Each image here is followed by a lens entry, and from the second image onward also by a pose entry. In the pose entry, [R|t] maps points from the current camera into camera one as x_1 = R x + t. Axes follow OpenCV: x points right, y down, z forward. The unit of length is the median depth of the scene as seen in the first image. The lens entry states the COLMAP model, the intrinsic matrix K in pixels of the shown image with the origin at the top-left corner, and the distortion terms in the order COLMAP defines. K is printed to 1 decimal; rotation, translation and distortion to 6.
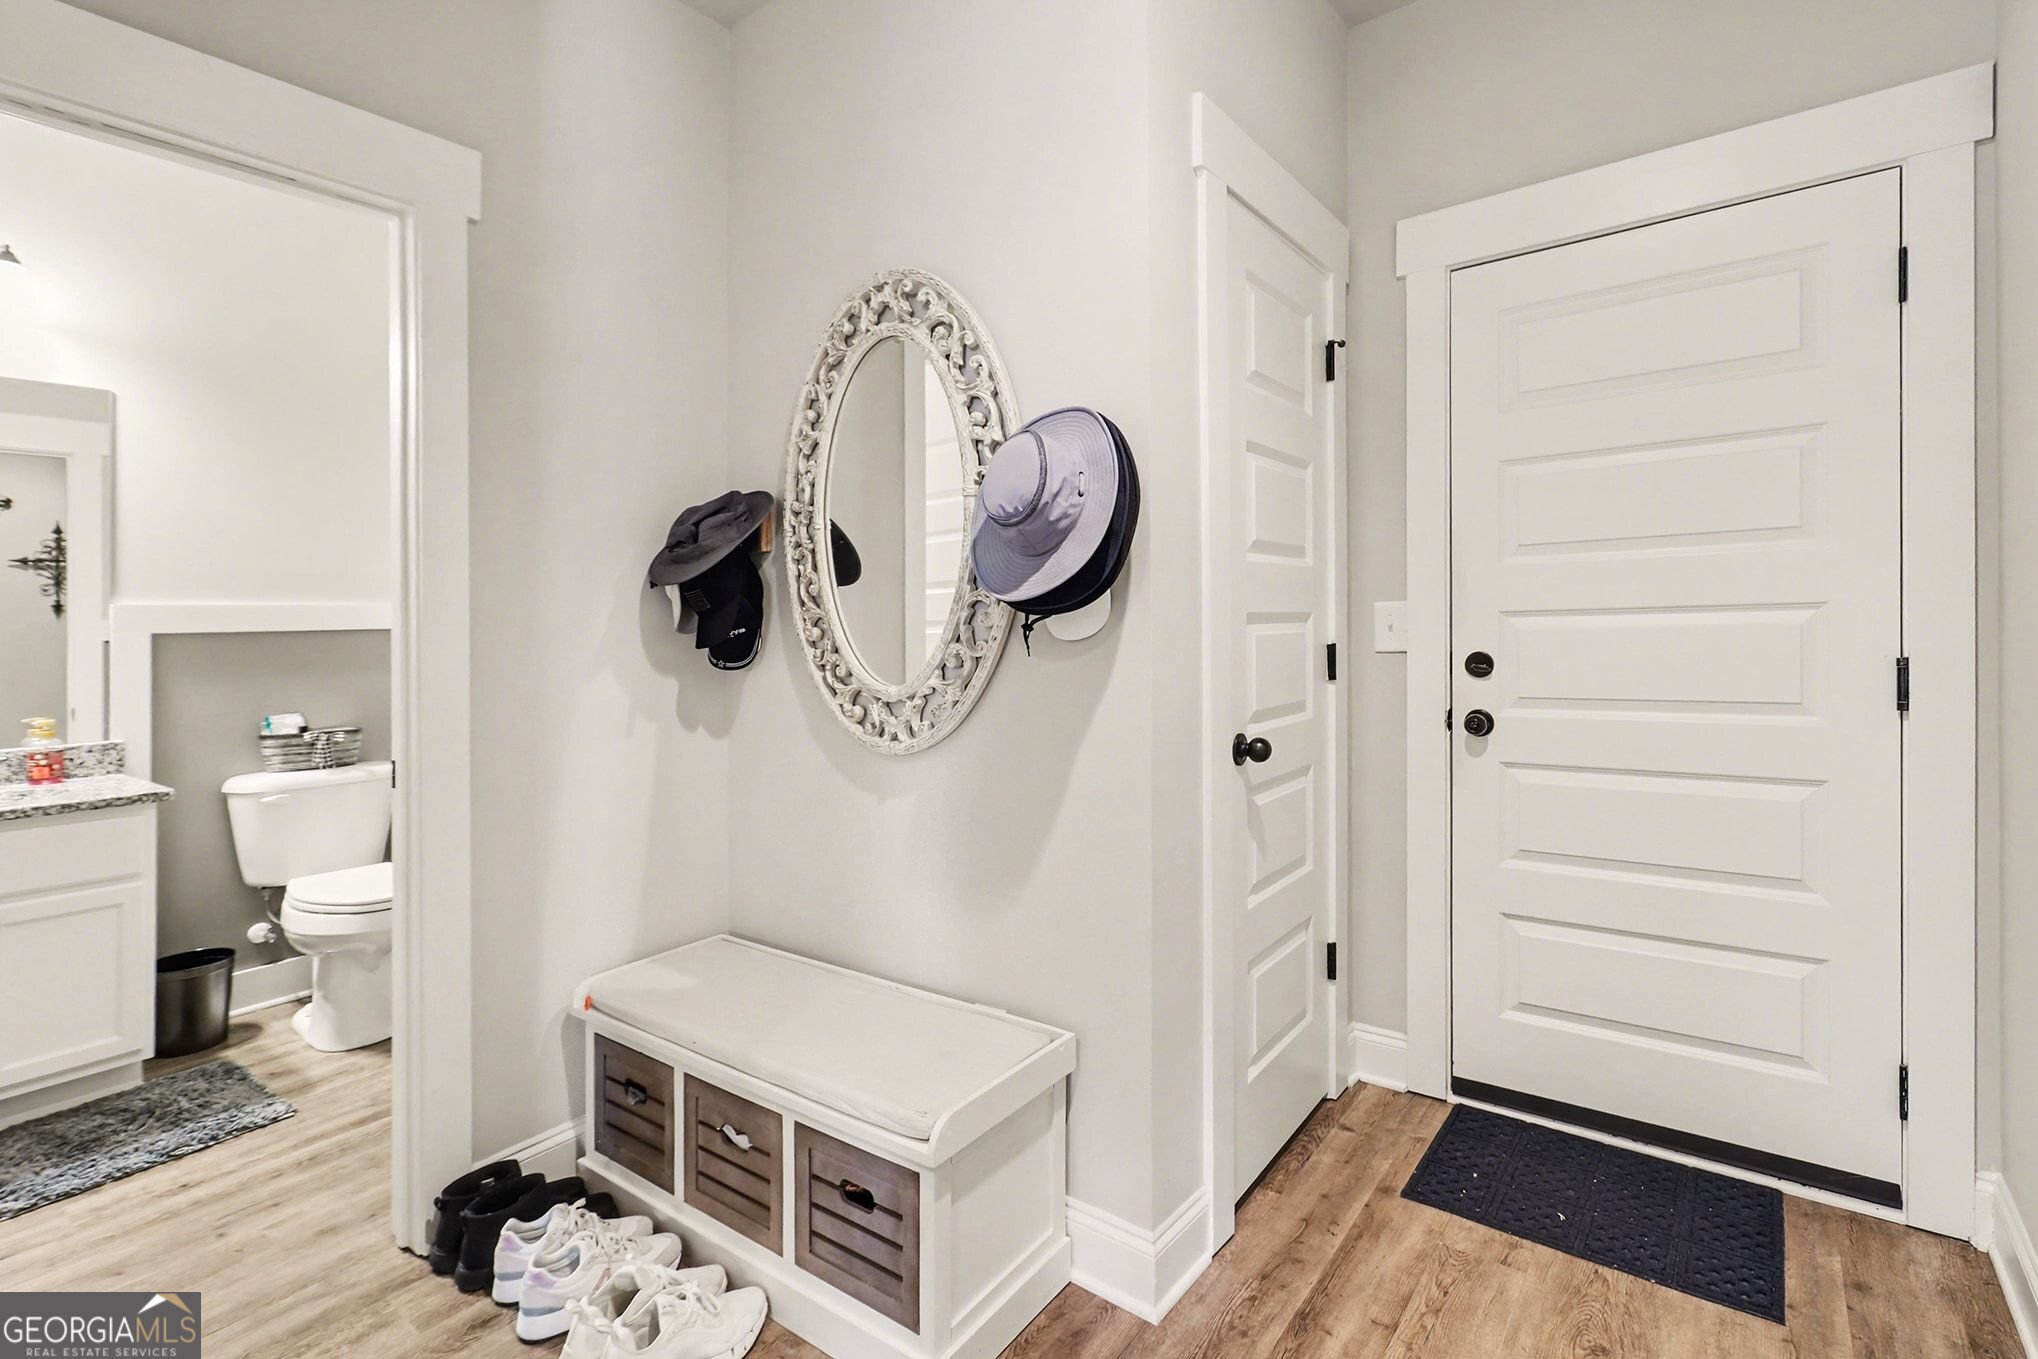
lens RADIAL K [[967.4, 0, 1037.3], [0, 967.4, 588.9], [0, 0, 1]] dist [-0.013556, 0.003692]
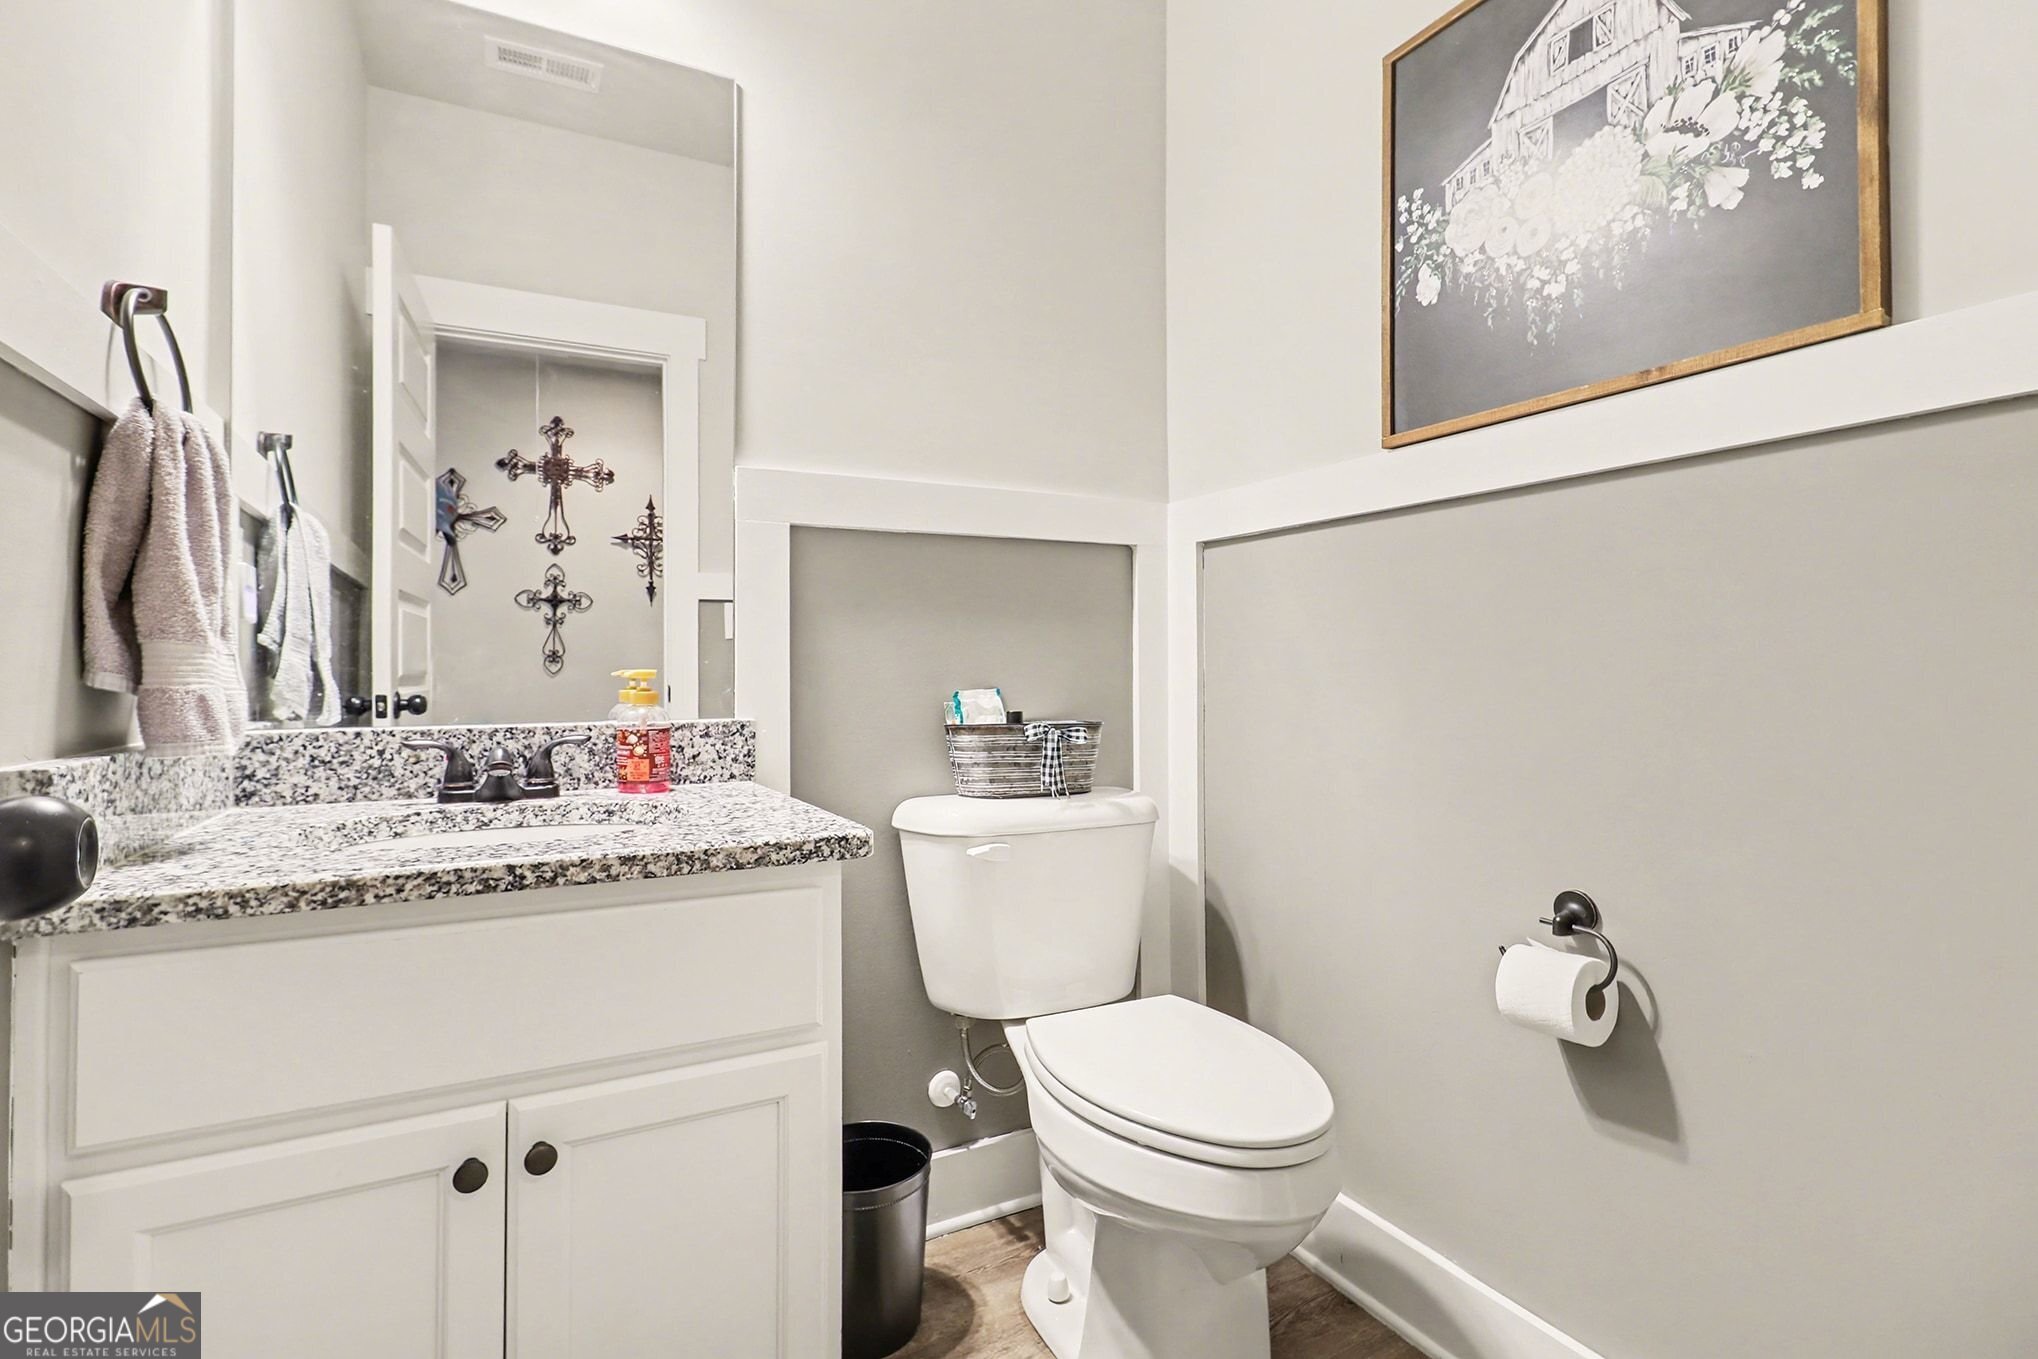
lens RADIAL K [[967.4, 0, 1014.7], [0, 967.4, 674.0], [0, 0, 1]] dist [-0.013556, 0.003692]
pose [[0.907051, 0.024163, -0.420326, -0.563524], [-0.006177, 0.999008, 0.044098, 0.102732], [0.420975, -0.037403, 0.906301, 0.543374]]
